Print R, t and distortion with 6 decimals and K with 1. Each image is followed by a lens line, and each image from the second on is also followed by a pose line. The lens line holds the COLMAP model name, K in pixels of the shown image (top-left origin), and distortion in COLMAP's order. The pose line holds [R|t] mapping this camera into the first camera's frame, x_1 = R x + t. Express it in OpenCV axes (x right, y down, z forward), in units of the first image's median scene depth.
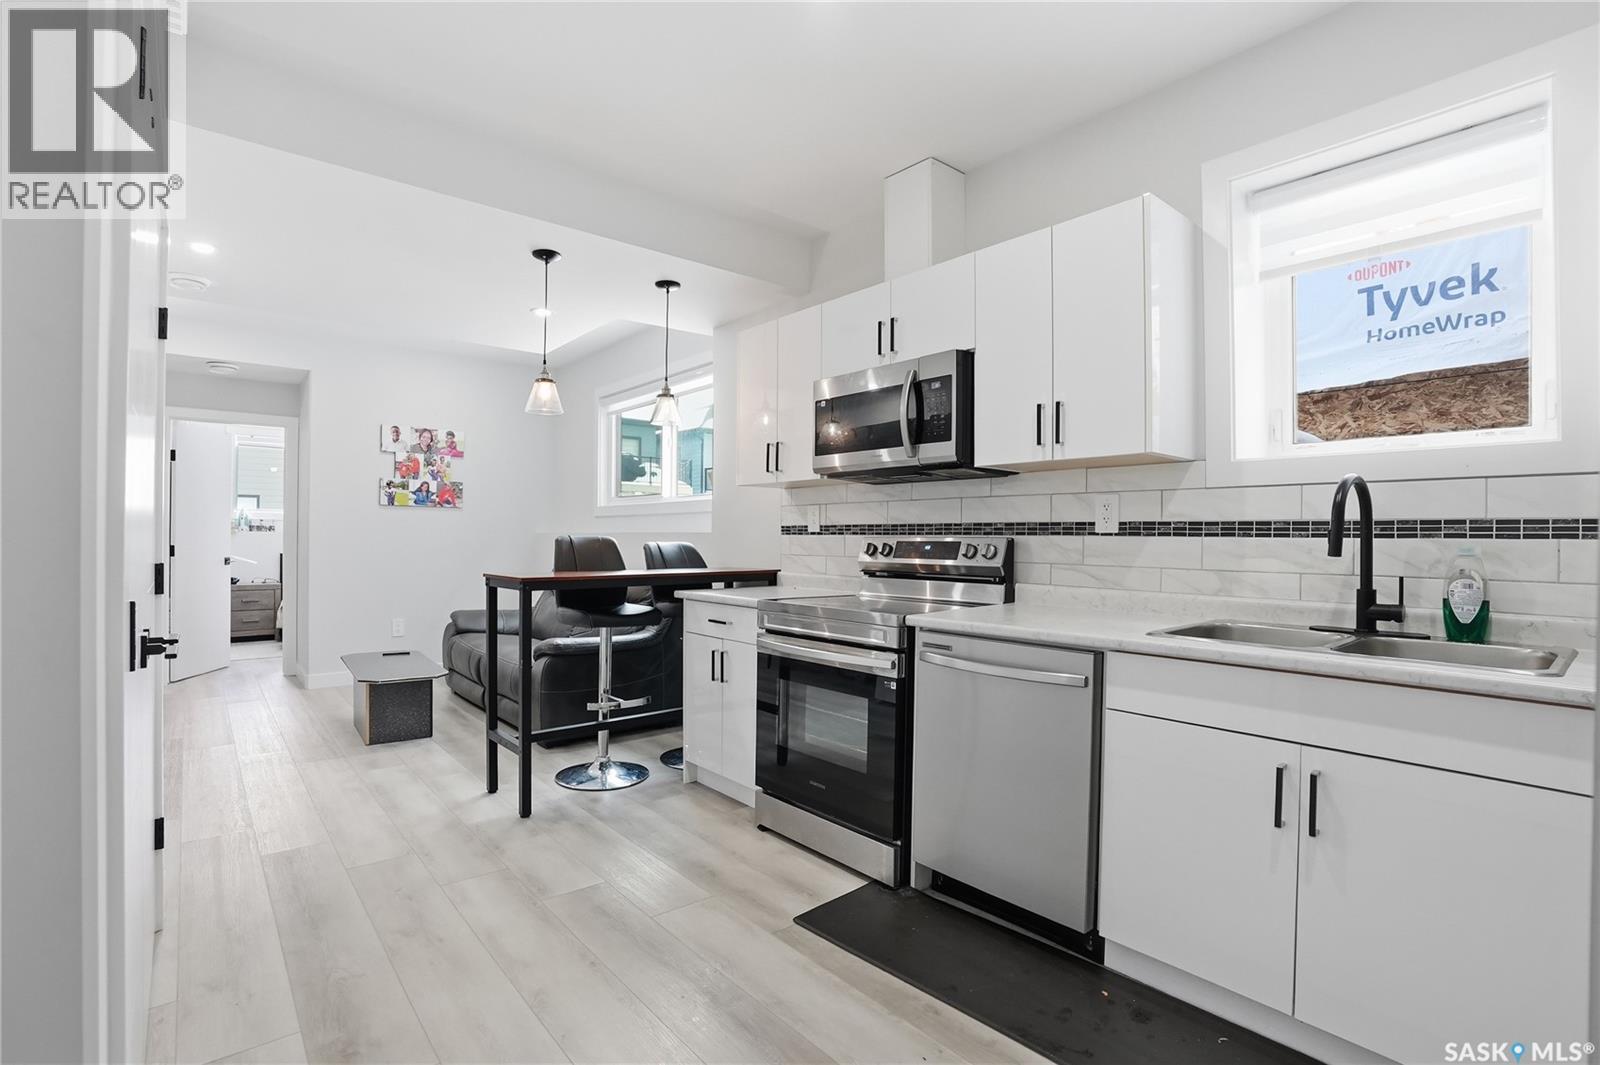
lens RADIAL K [[755.8, 0, 806.2], [0, 755.8, 541.2], [0, 0, 1]] dist [-0.036373, 0.000791]
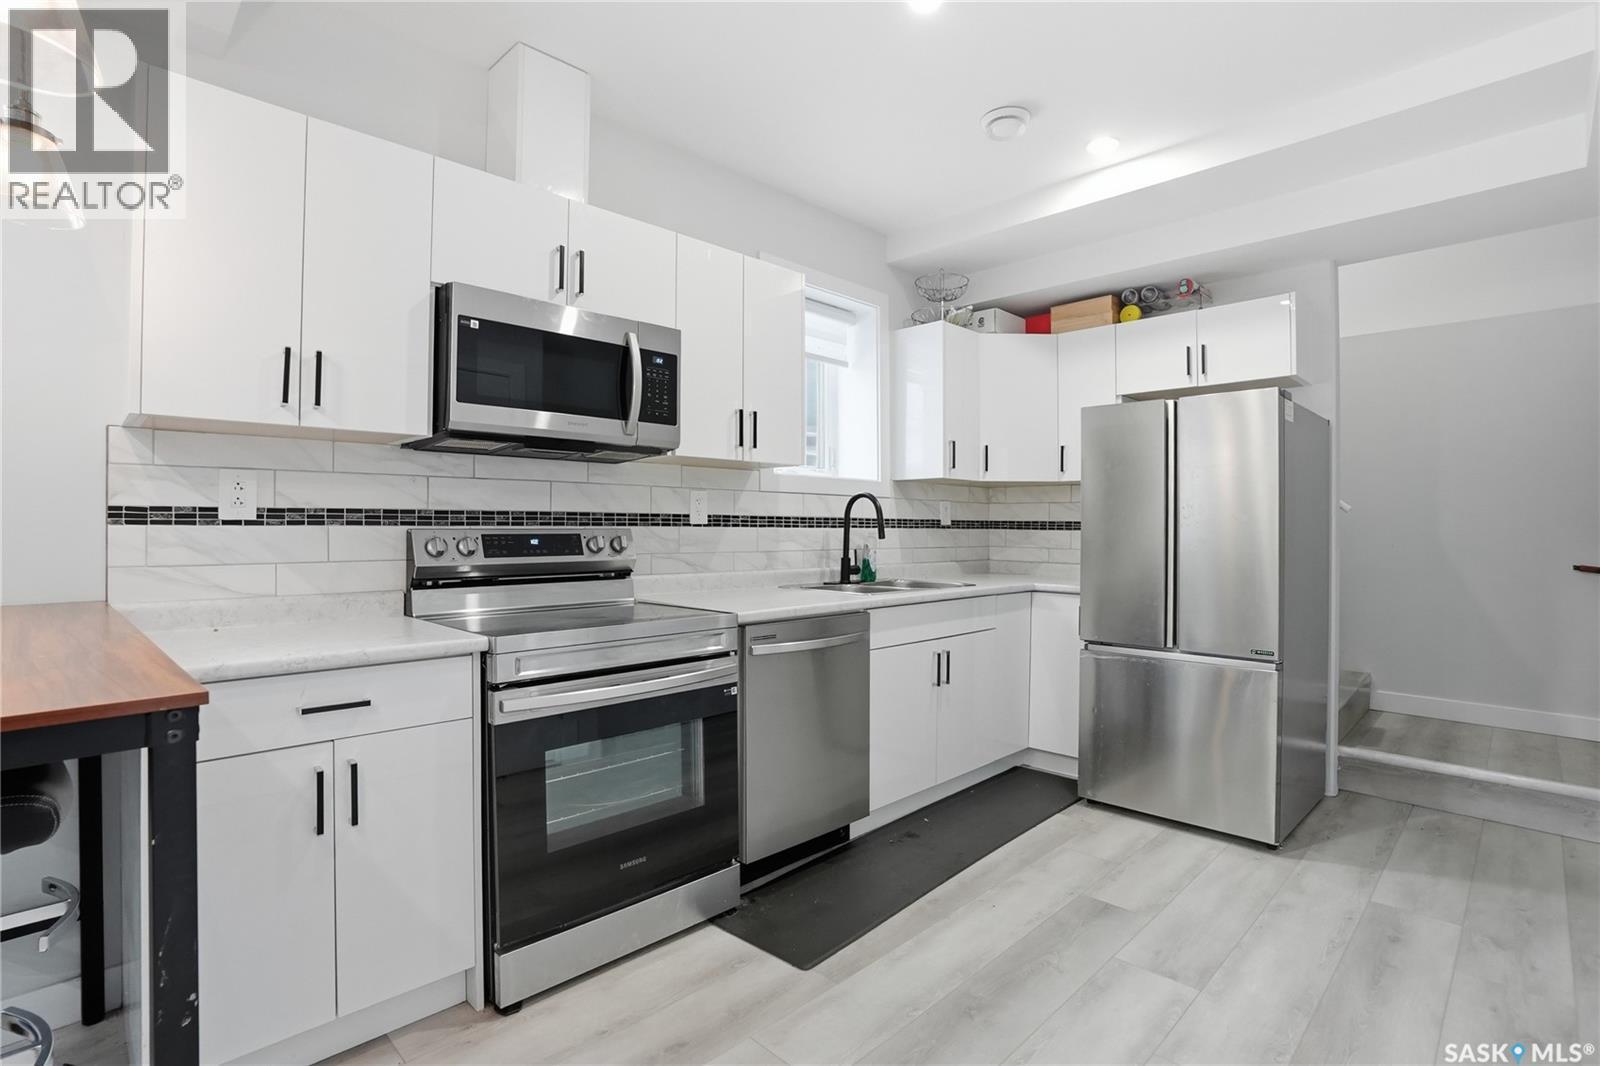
lens RADIAL K [[755.8, 0, 805.9], [0, 755.8, 525.4], [0, 0, 1]] dist [-0.036373, 0.000791]
pose [[-0.066989, -0.002605, 0.997750, -0.734557], [0.003832, 0.999989, 0.002868, -0.011336], [-0.997746, 0.004016, -0.066978, 0.878571]]
